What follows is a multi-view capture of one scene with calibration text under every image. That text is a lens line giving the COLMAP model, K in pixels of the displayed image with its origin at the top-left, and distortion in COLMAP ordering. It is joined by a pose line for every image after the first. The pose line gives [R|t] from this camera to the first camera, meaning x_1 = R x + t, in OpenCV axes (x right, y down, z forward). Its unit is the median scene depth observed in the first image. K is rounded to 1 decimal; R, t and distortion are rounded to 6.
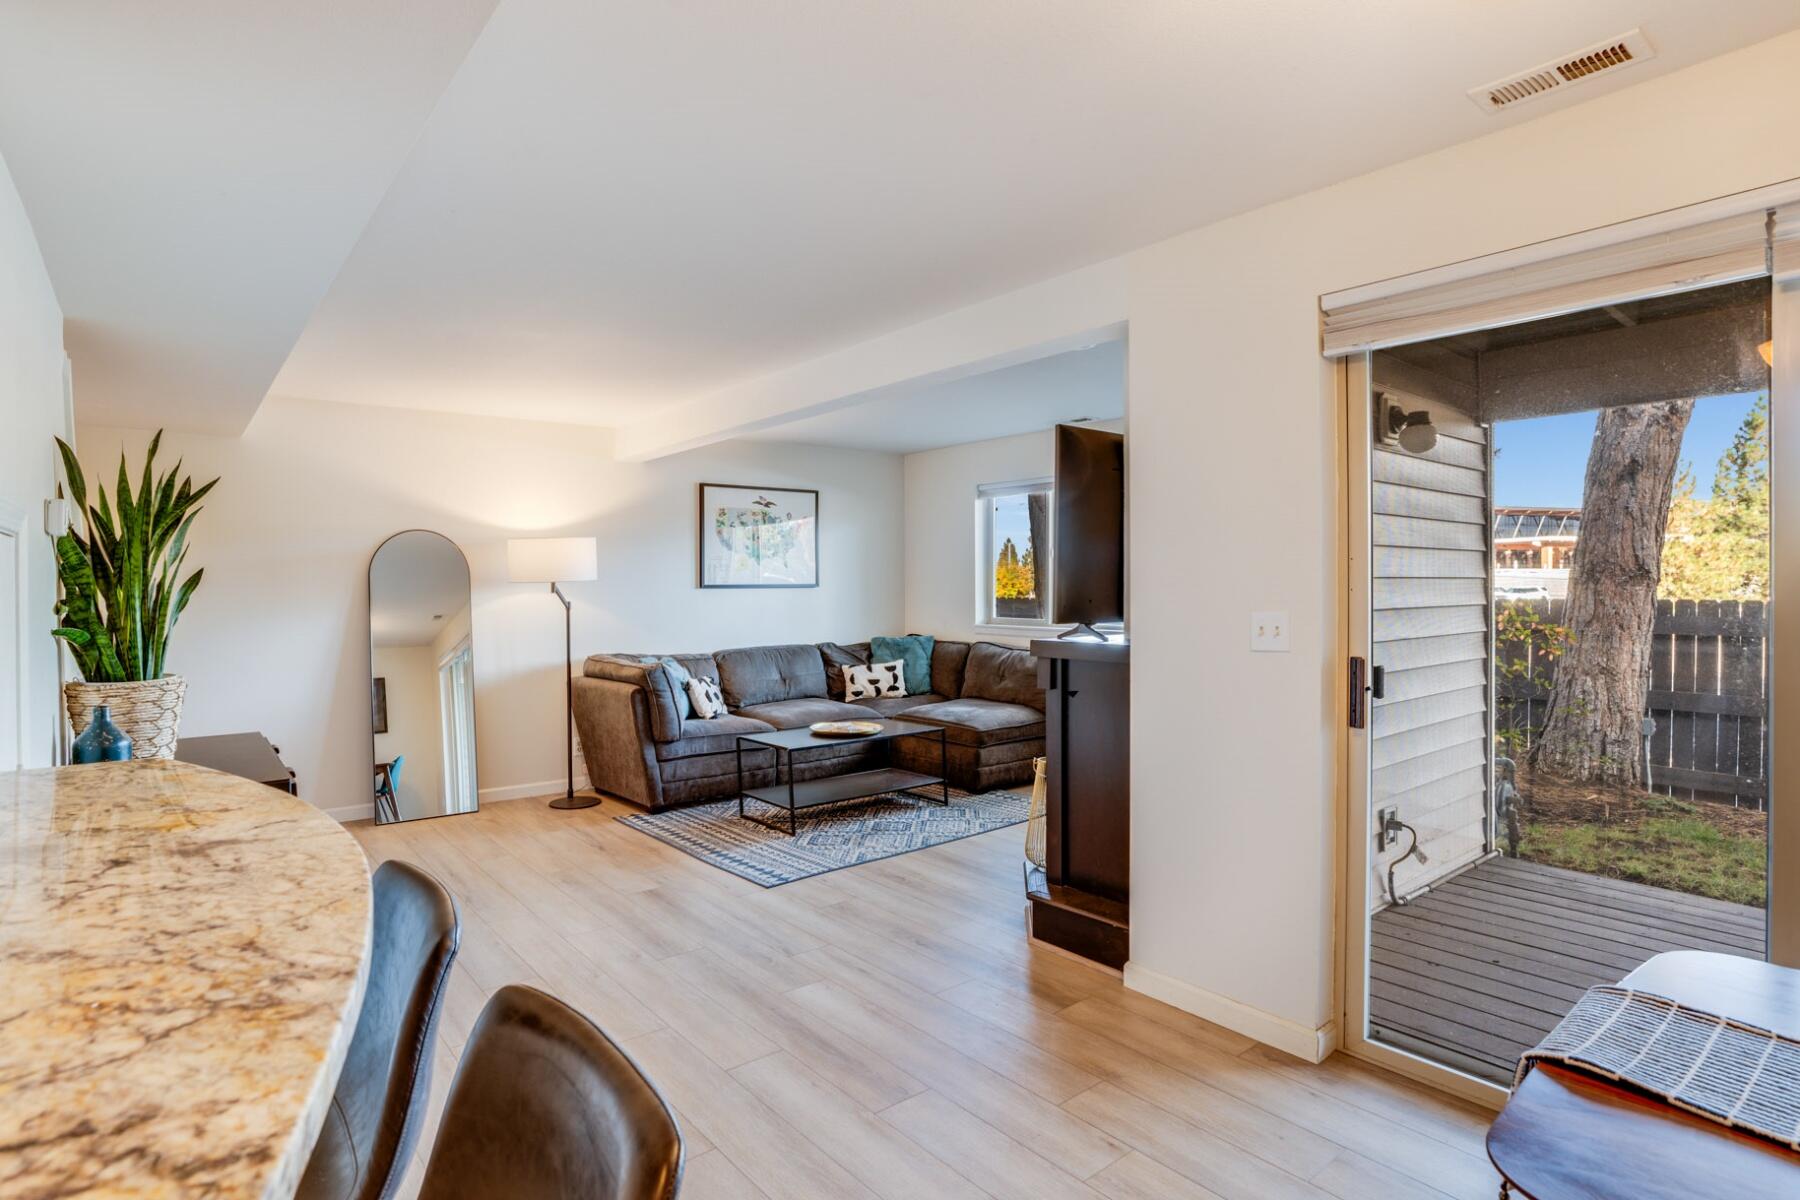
lens RADIAL K [[938.0, 0, 906.1], [0, 938.0, 585.7], [0, 0, 1]] dist [-0.045735, 0.008358]
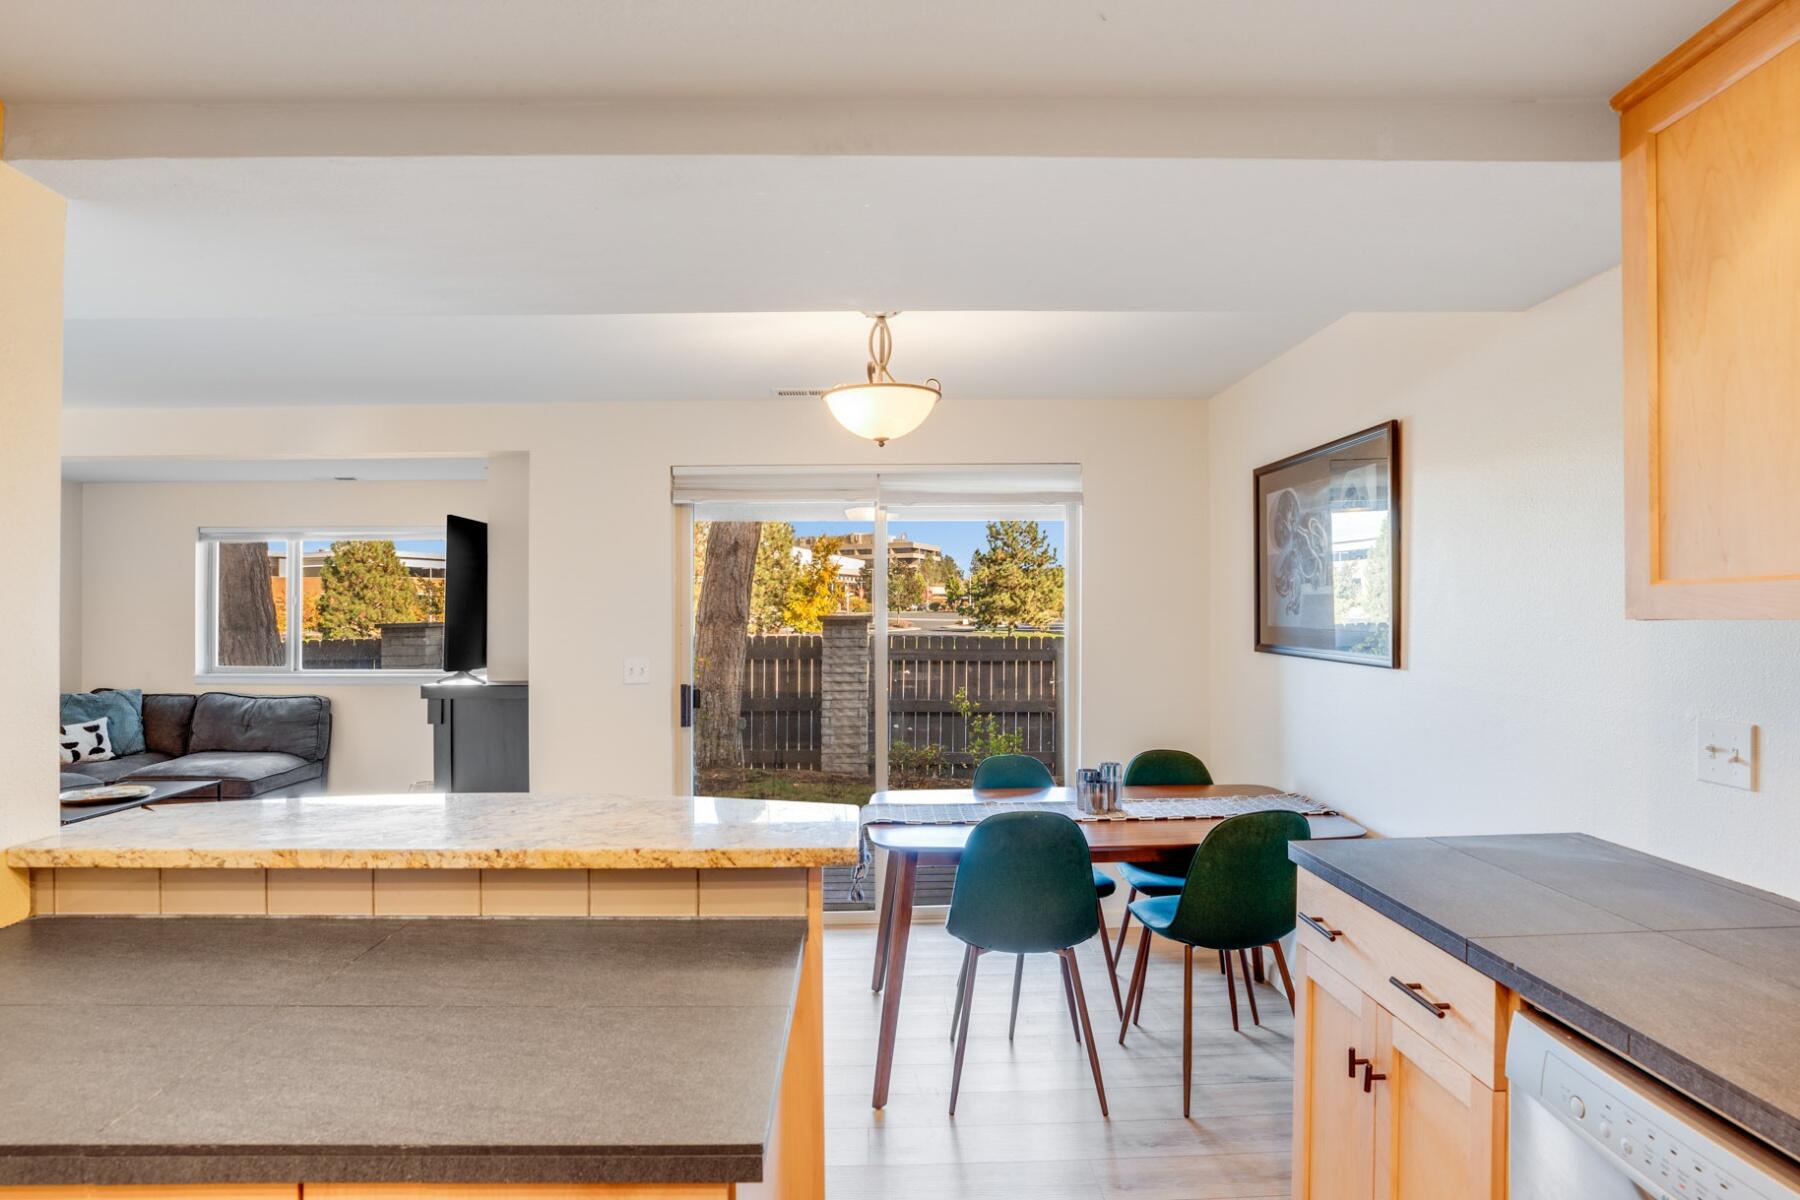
lens RADIAL K [[938.0, 0, 906.1], [0, 938.0, 607.1], [0, 0, 1]] dist [-0.045735, 0.008358]
pose [[0.605596, 0.008227, 0.795730, -0.238099], [0.000071, 0.999946, -0.010392, -0.017324], [-0.795772, 0.006350, 0.605563, -0.129891]]
